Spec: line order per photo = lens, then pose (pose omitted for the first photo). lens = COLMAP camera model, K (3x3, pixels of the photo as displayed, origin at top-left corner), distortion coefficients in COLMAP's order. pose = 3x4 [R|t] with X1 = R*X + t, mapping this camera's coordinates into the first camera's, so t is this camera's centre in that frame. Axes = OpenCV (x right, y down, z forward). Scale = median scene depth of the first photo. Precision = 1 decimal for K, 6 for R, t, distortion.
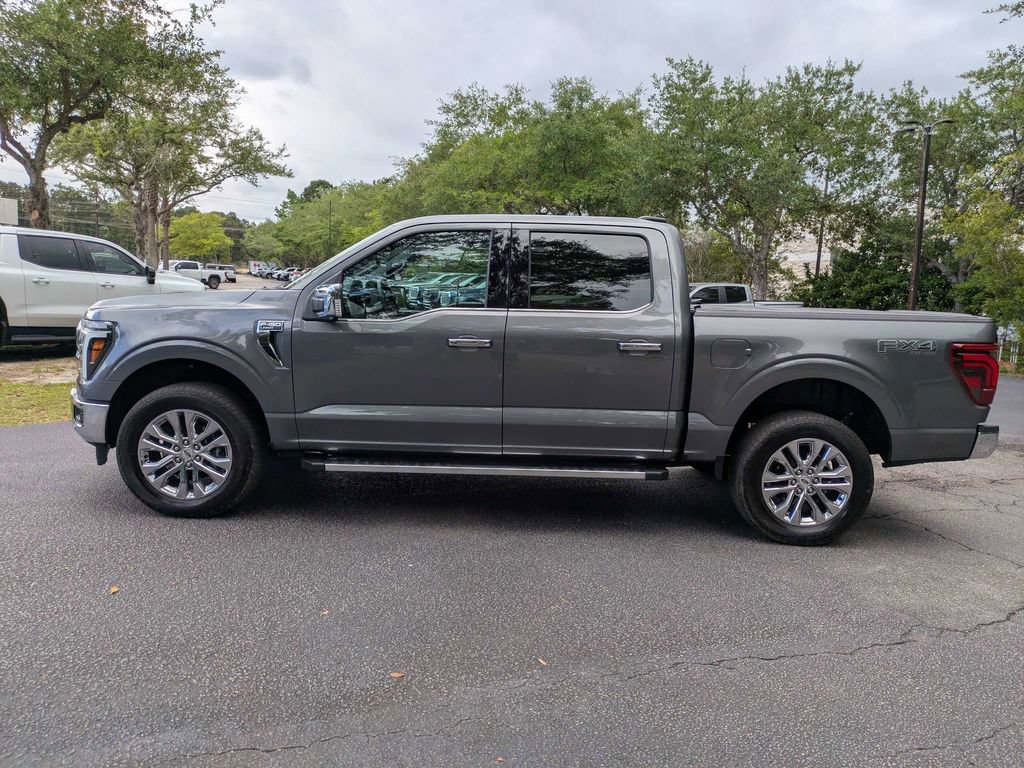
lens RADIAL K [[747.4, 0, 513.5], [0, 747.4, 423.6], [0, 0, 1]] dist [0.042438, -0.028857]
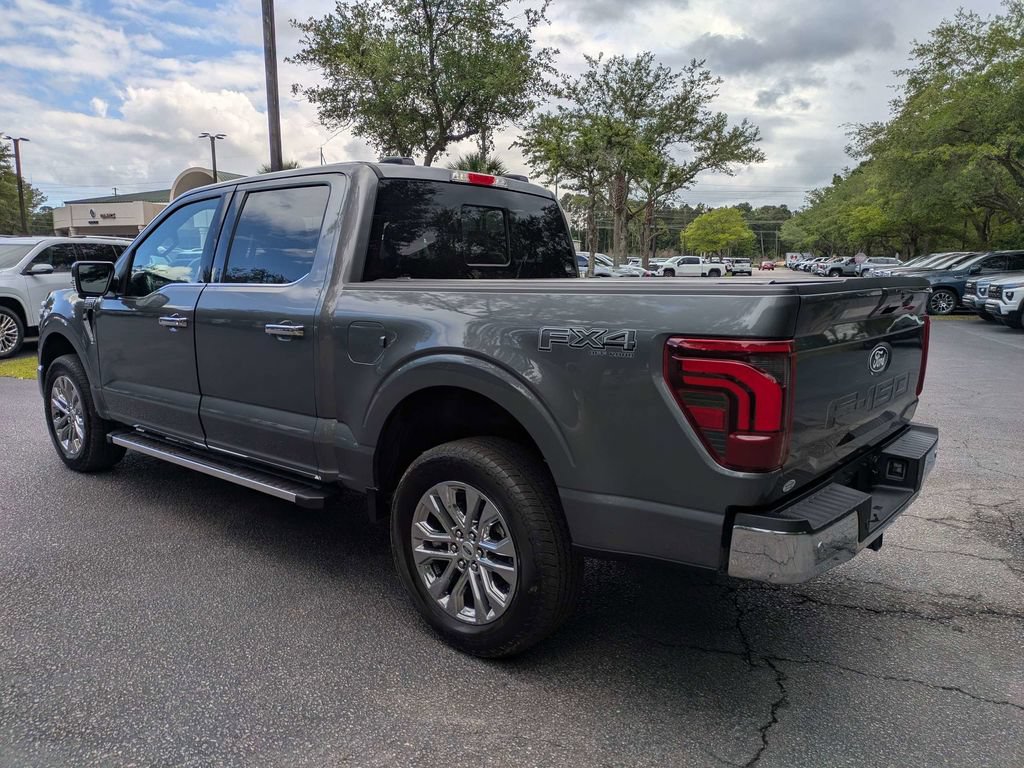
lens RADIAL K [[747.4, 0, 513.5], [0, 747.4, 423.6], [0, 0, 1]] dist [0.042438, -0.028857]
pose [[0.750487, 0.099219, -0.653395, 0.161376], [-0.094216, 0.994630, 0.042820, -0.011659], [0.654135, 0.029424, 0.755805, 0.108815]]
